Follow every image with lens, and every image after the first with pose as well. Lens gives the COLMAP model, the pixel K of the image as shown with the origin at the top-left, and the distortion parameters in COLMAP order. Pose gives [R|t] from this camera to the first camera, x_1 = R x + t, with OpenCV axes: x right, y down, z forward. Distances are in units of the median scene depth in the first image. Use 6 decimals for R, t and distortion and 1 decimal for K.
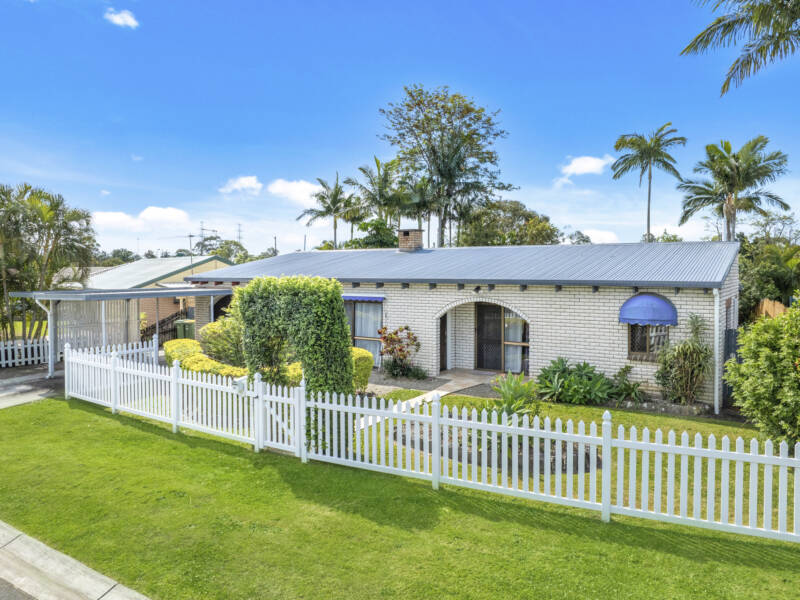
lens RADIAL K [[535.5, 0, 398.8], [0, 535.5, 316.0], [0, 0, 1]] dist [-0.012290, 0.000725]
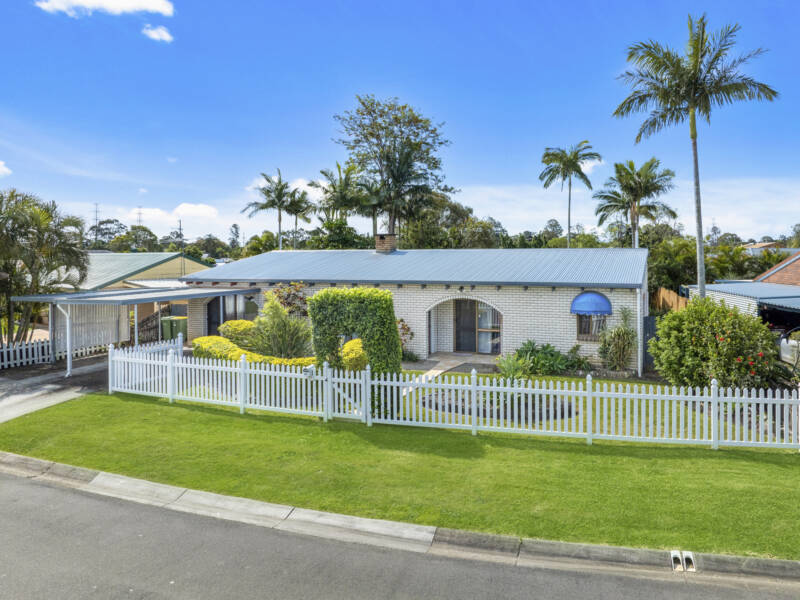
lens RADIAL K [[565.5, 0, 400.0], [0, 565.5, 300.0], [0, 0, 1]] dist [-0.001592, -0.001530]
pose [[0.981874, -0.023763, 0.188039, -0.278938], [0.022737, 0.999712, 0.007614, -0.041646], [-0.188166, -0.003201, 0.982132, -0.322424]]
